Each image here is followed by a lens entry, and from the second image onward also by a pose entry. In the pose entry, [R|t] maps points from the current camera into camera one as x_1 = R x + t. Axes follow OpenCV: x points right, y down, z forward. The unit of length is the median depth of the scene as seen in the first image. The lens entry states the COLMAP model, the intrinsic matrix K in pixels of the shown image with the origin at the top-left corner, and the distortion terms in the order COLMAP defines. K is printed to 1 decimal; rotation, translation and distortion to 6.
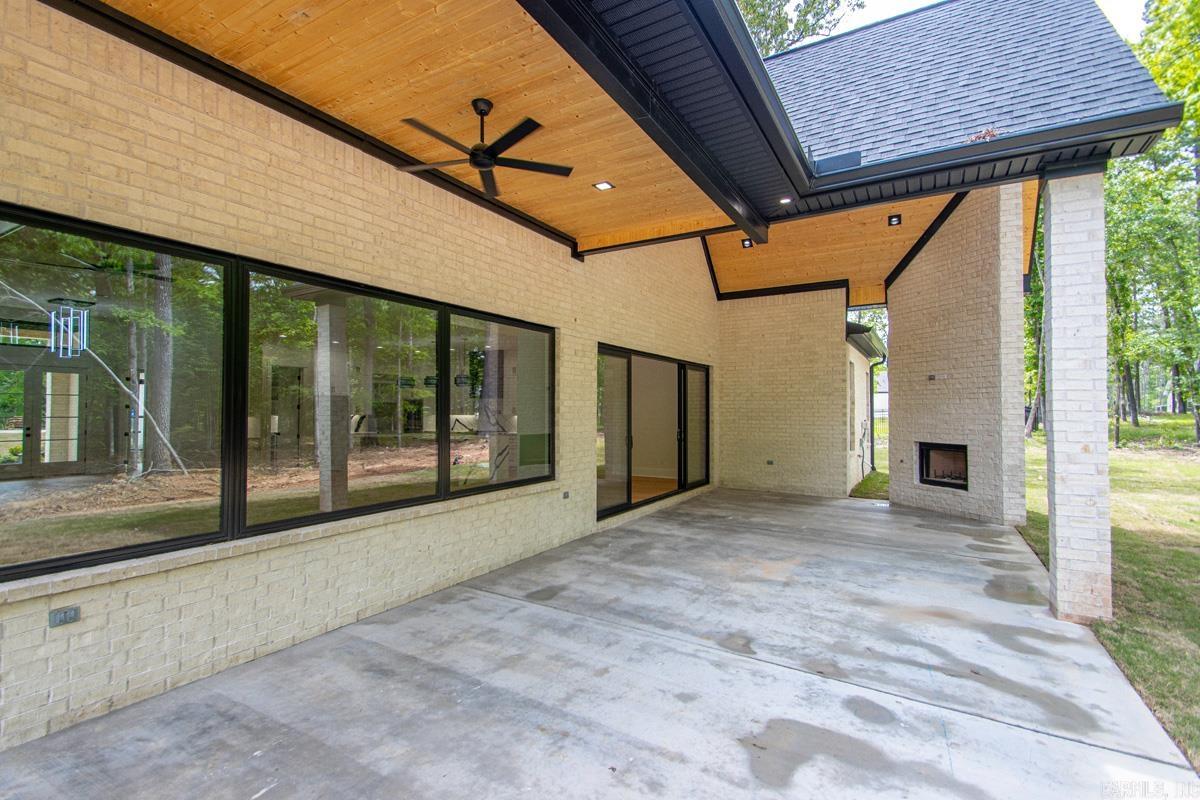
lens RADIAL K [[576.6, 0, 598.8], [0, 576.6, 393.2], [0, 0, 1]] dist [0.023166, -0.015806]
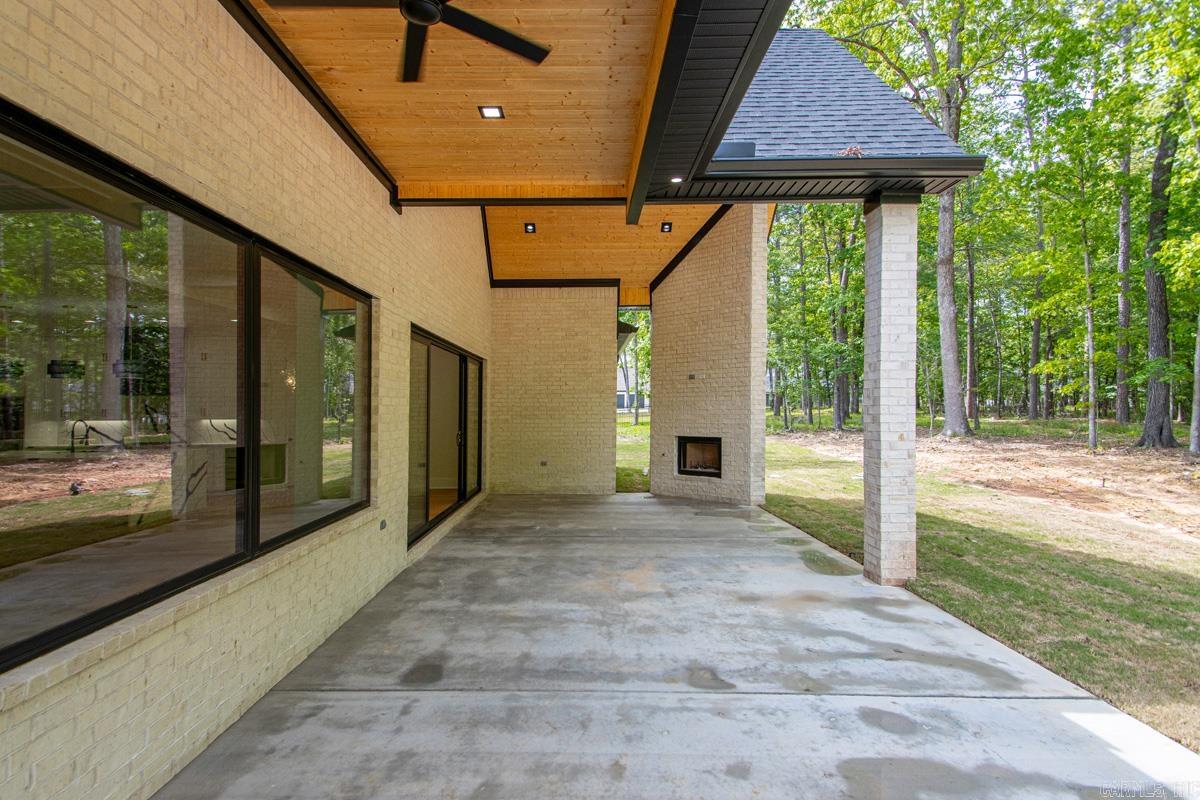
lens RADIAL K [[581.0, 0, 576.2], [0, 581.0, 394.5], [0, 0, 1]] dist [0.032814, -0.020271]
pose [[0.847646, 0.003308, 0.530552, -0.317626], [-0.004776, 0.999988, 0.001396, 0.009434], [-0.530541, -0.003717, 0.847651, 0.305169]]
